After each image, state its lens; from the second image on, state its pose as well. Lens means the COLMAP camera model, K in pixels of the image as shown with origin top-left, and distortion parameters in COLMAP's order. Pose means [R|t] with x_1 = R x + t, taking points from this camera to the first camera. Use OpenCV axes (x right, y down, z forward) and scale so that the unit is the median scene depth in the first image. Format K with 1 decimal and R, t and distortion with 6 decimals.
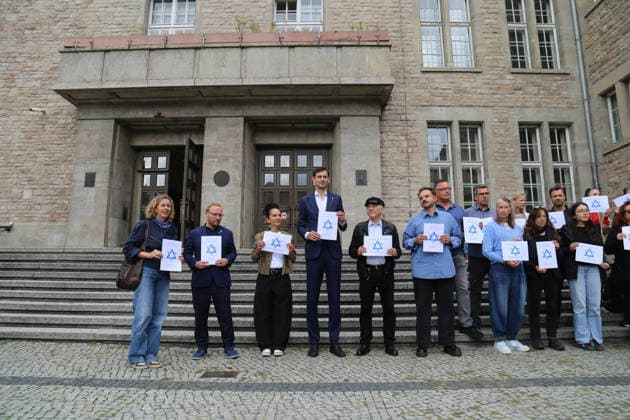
lens RADIAL K [[448.5, 0, 316.9], [0, 448.5, 214.2], [0, 0, 1]] dist [-0.093462, 0.006236]
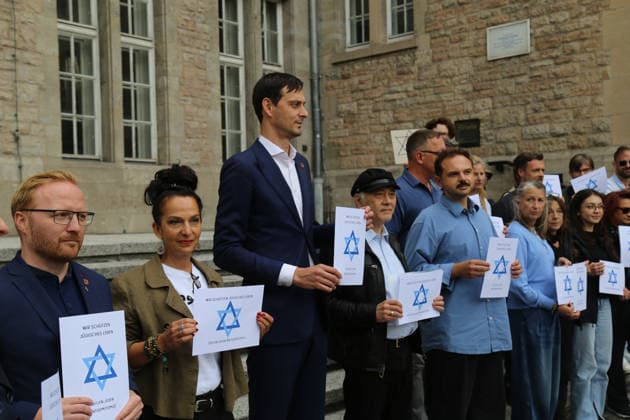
lens RADIAL K [[789.8, 0, 315.7], [0, 789.8, 211.0], [0, 0, 1]] dist [0.127129, 0.009328]
pose [[0.638598, -0.003662, 0.769532, -0.316542], [-0.096614, 0.991695, 0.084895, -0.035722], [-0.763452, -0.128561, 0.632940, 0.422696]]
